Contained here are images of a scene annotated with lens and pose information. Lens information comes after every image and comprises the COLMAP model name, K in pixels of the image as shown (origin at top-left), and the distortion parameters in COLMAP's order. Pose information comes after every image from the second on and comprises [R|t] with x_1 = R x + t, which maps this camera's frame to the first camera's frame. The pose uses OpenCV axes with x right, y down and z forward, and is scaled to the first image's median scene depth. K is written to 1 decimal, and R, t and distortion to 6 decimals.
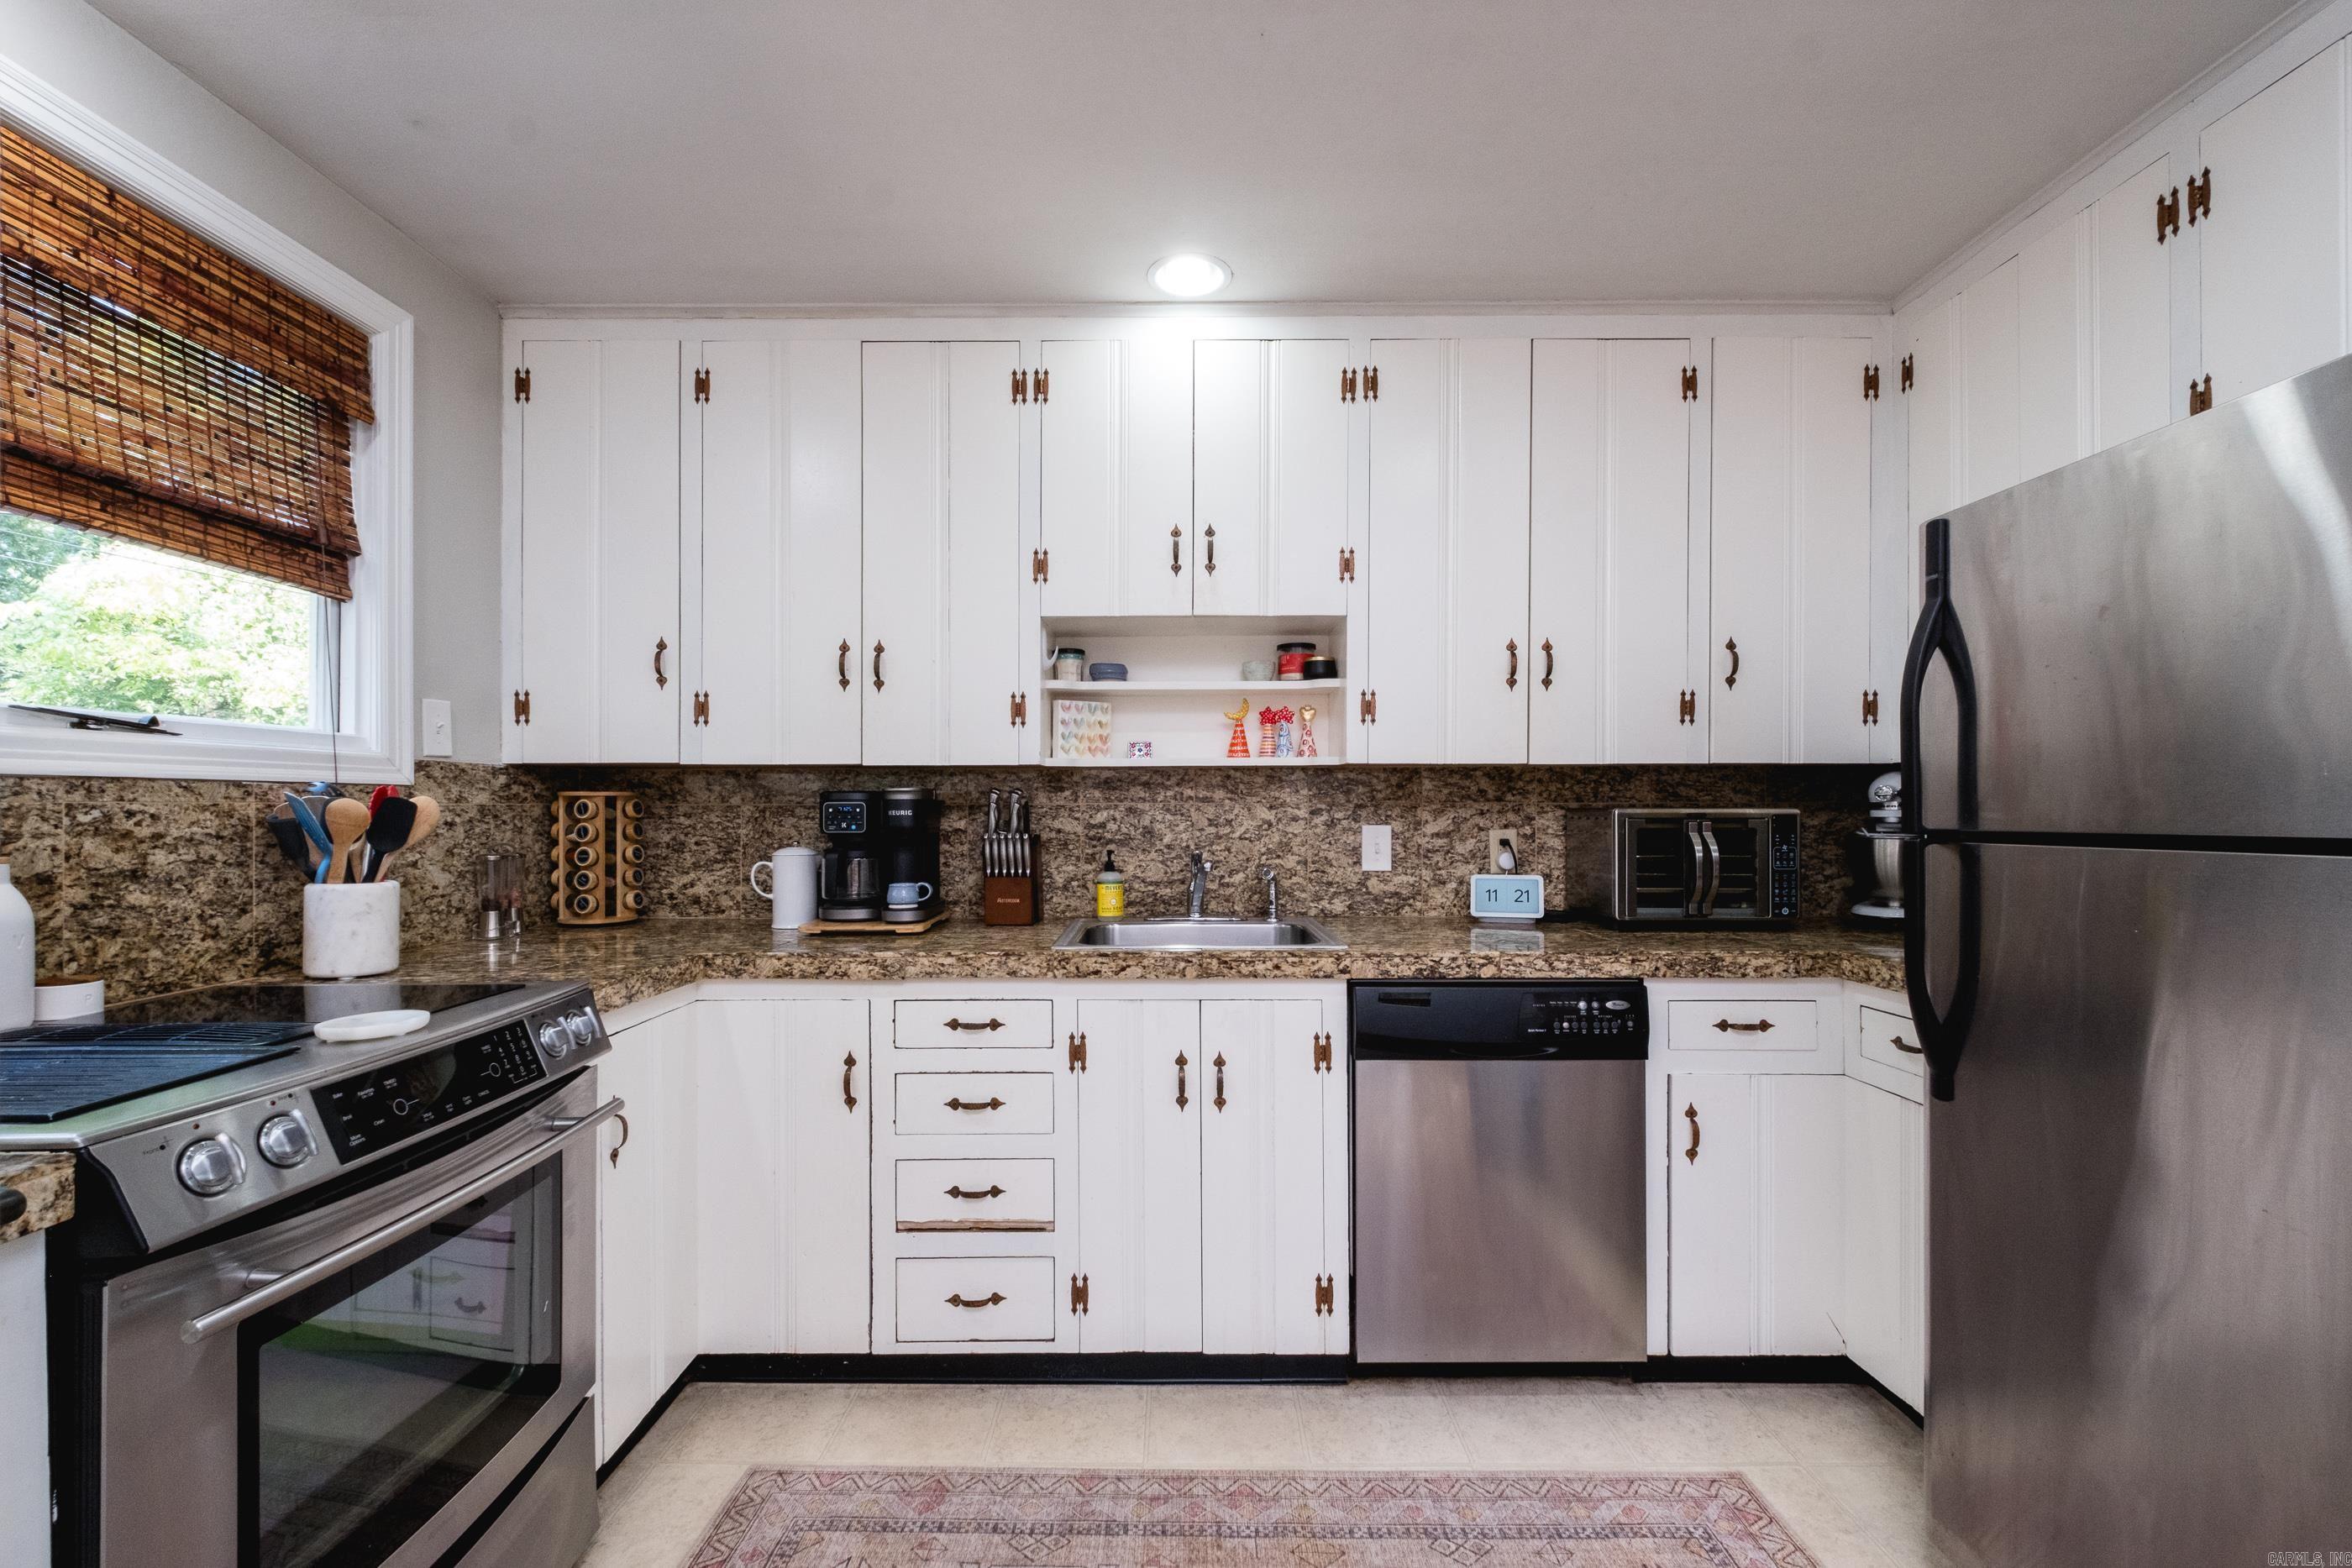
lens RADIAL K [[1031.6, 0, 1152.2], [0, 1031.6, 803.9], [0, 0, 1]] dist [0.006297, -0.003684]
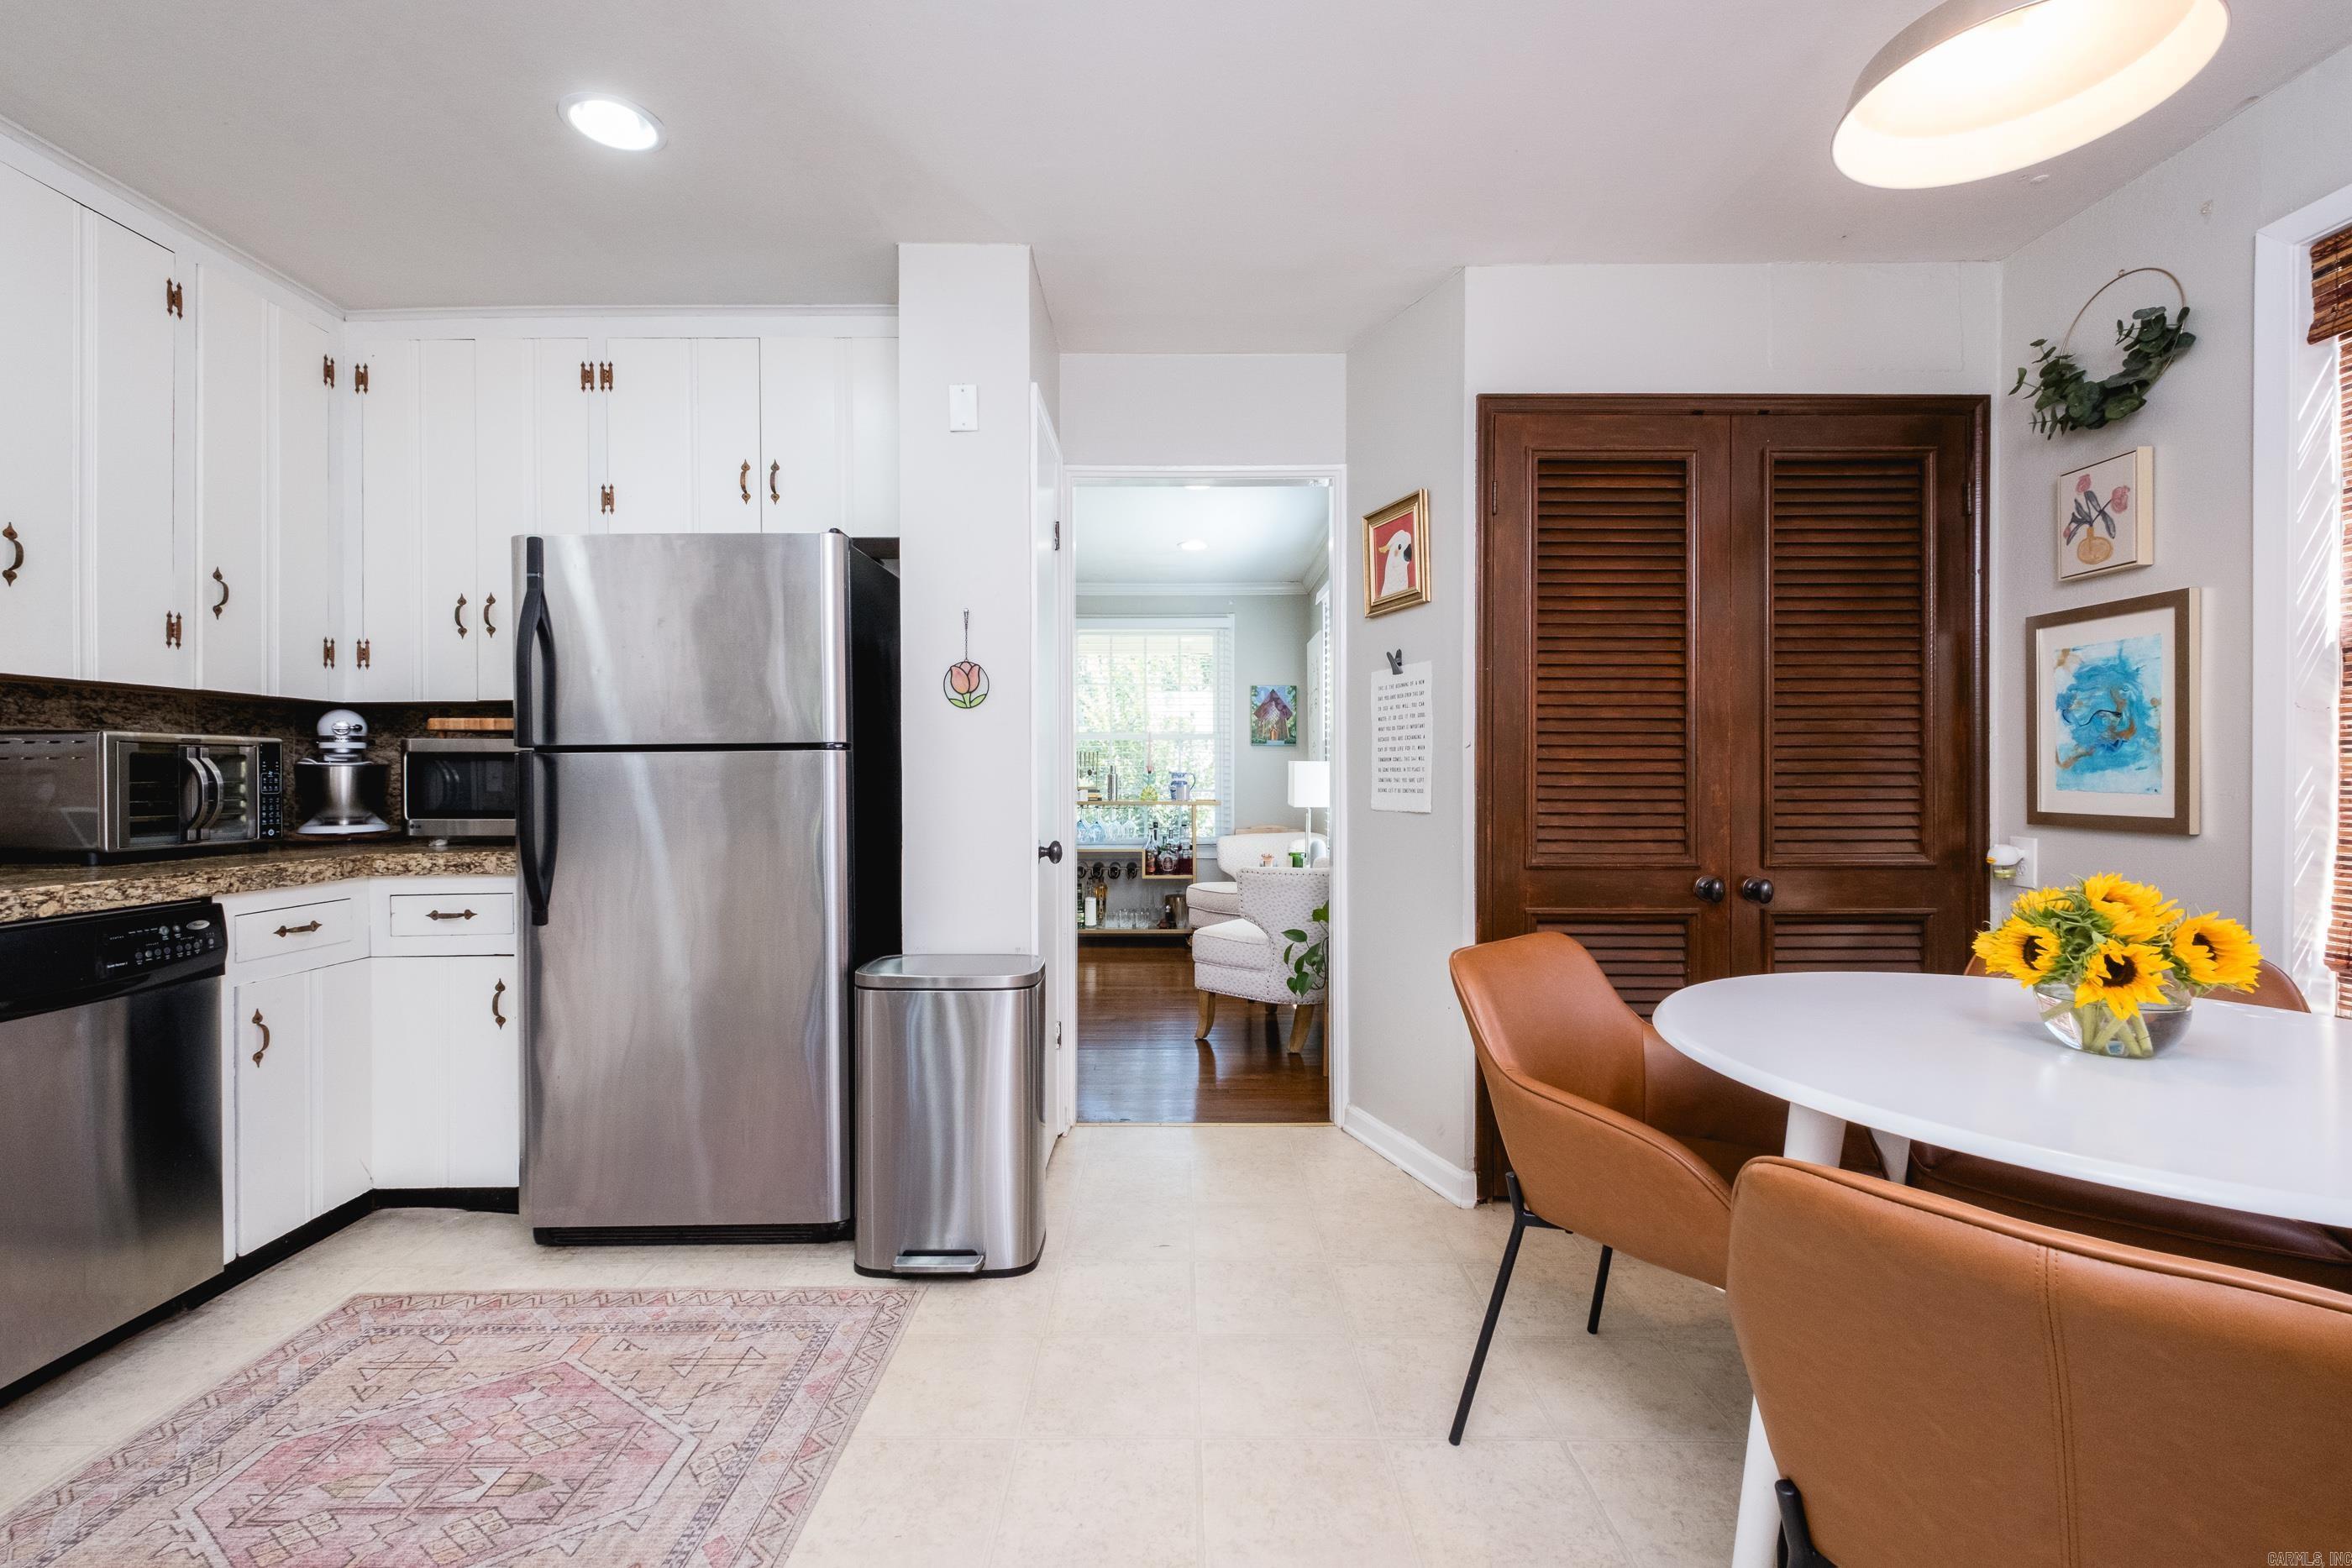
lens RADIAL K [[1031.6, 0, 1195.2], [0, 1031.6, 777.1], [0, 0, 1]] dist [0.006297, -0.003684]
pose [[-0.011477, -0.001477, 0.999933, -0.551217], [-0.000631, 0.999999, 0.001470, 0.050819], [-0.999934, -0.000614, -0.011477, 0.055175]]
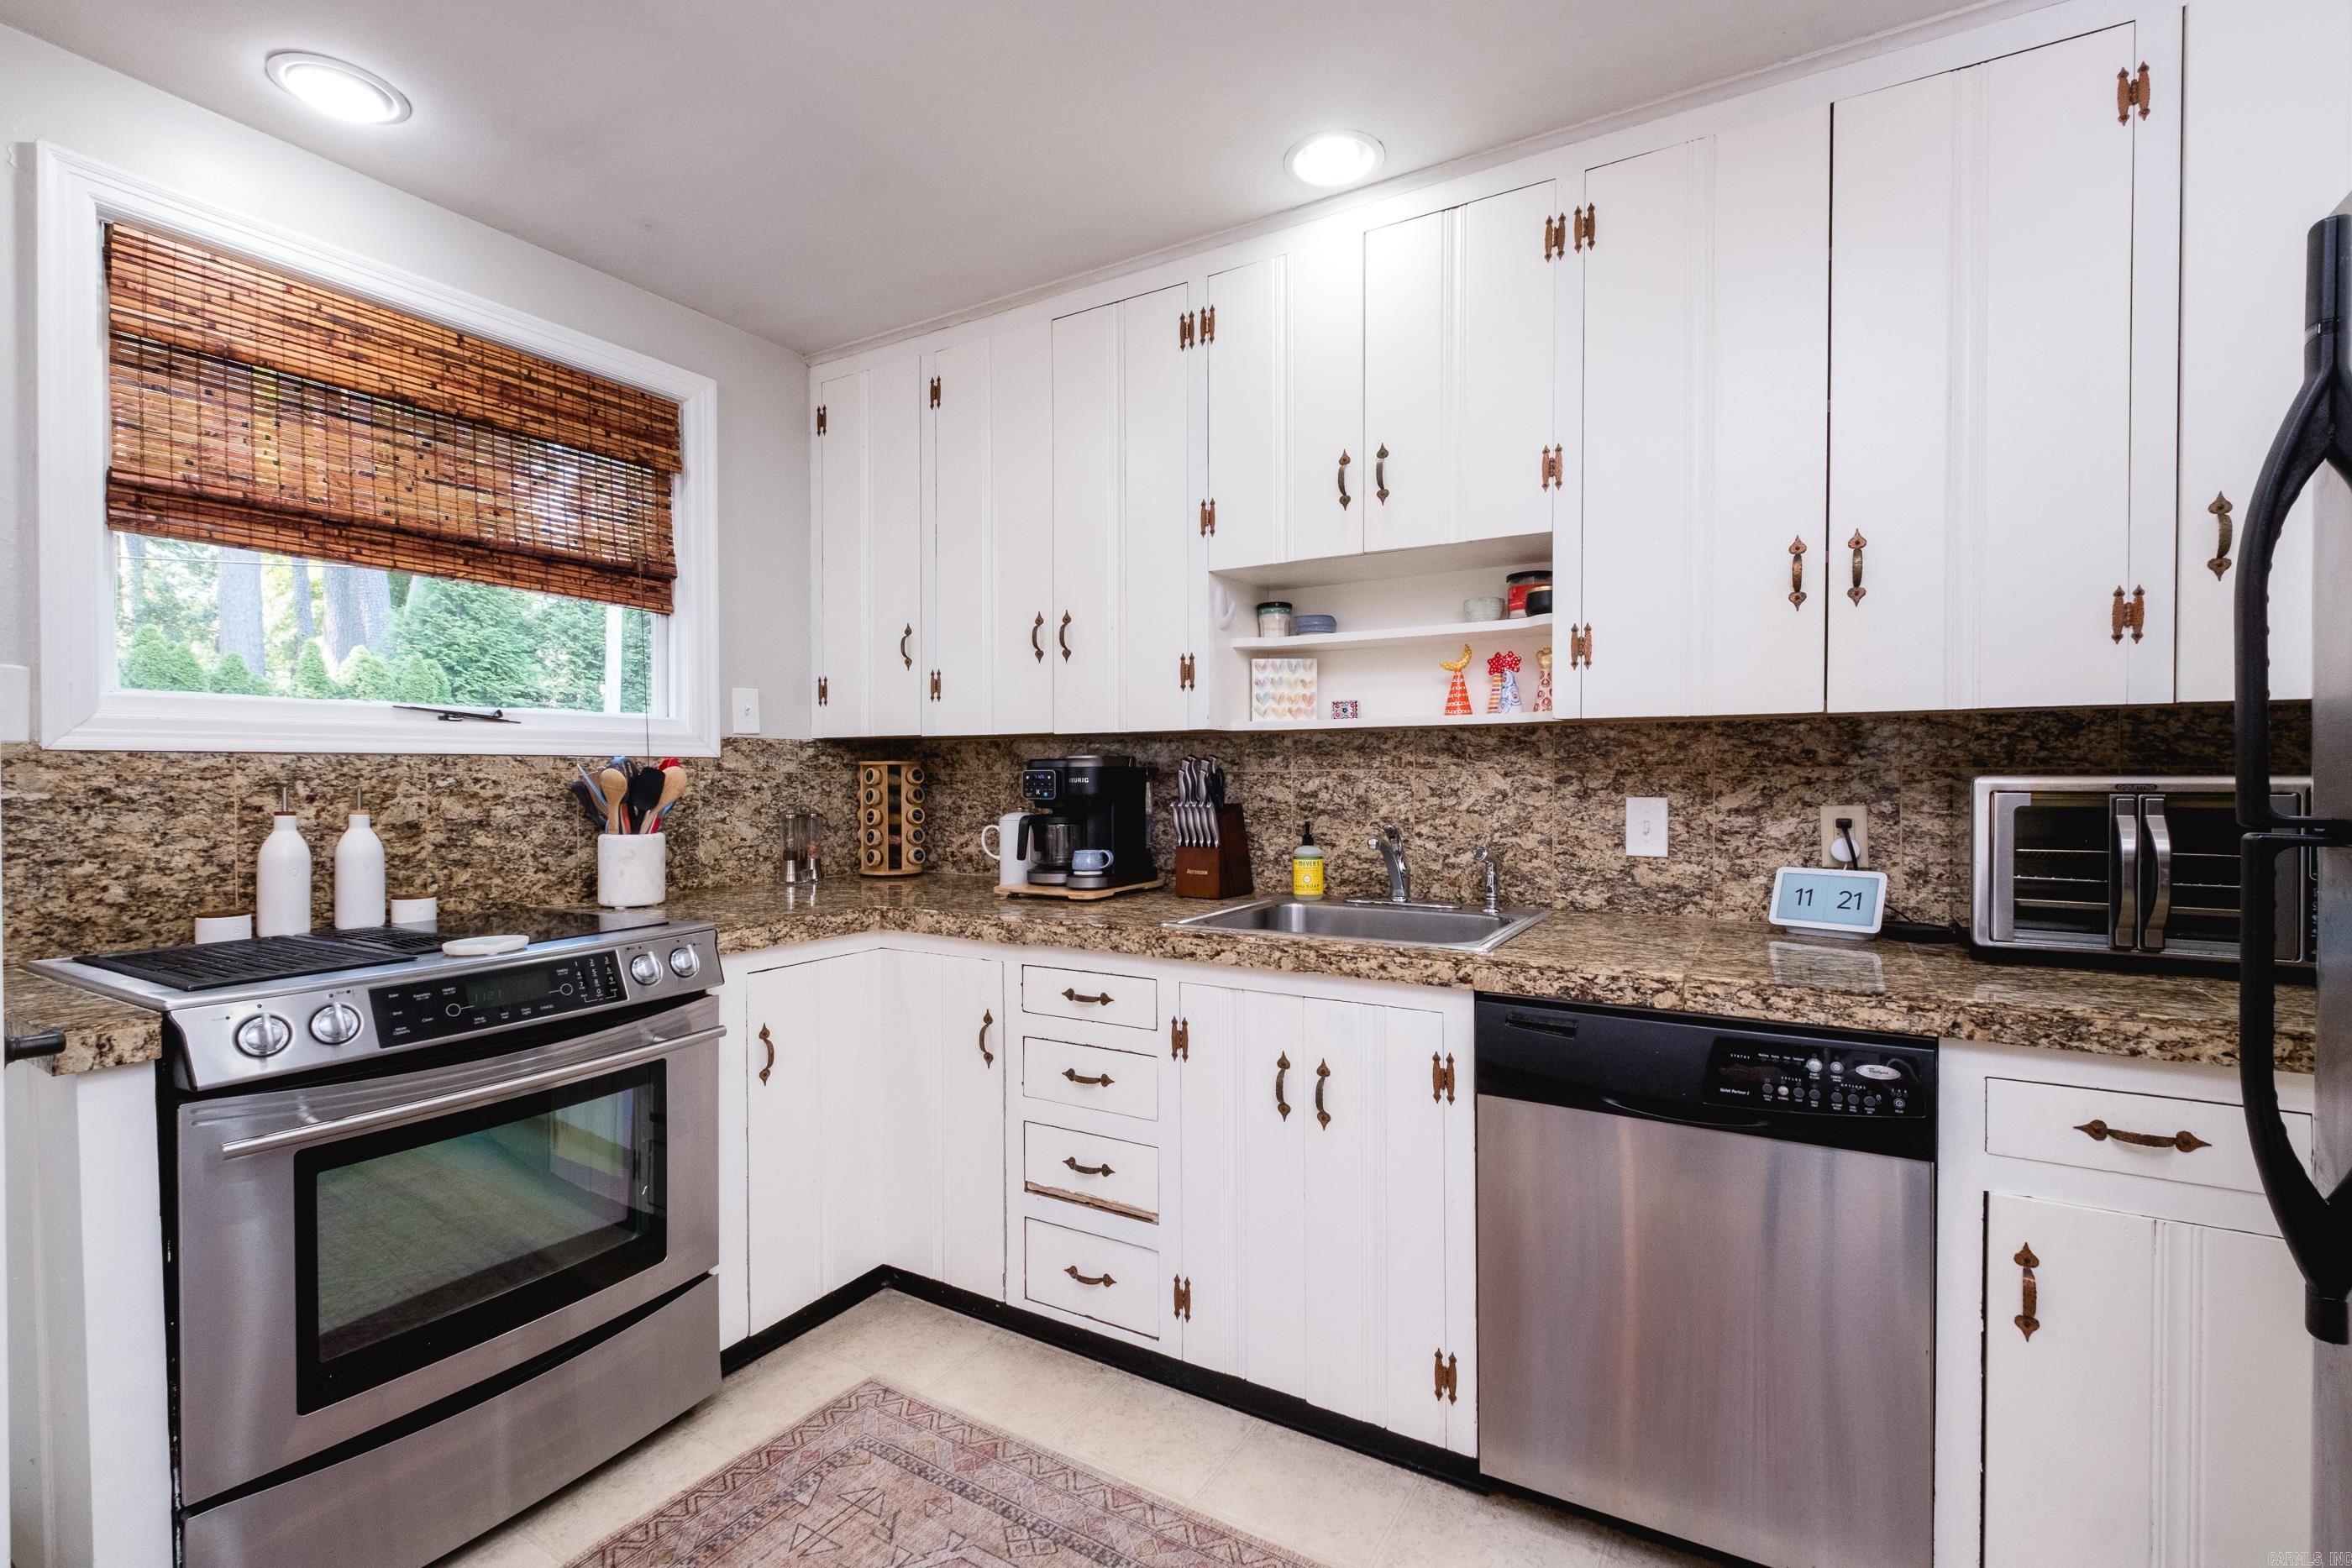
lens RADIAL K [[1031.6, 0, 1179.5], [0, 1031.6, 781.8], [0, 0, 1]] dist [0.006297, -0.003684]
pose [[0.863782, 0.003108, -0.503856, 0.397098], [0.002819, 0.999936, 0.011001, -0.000800], [0.503858, -0.010923, 0.863718, 0.200574]]
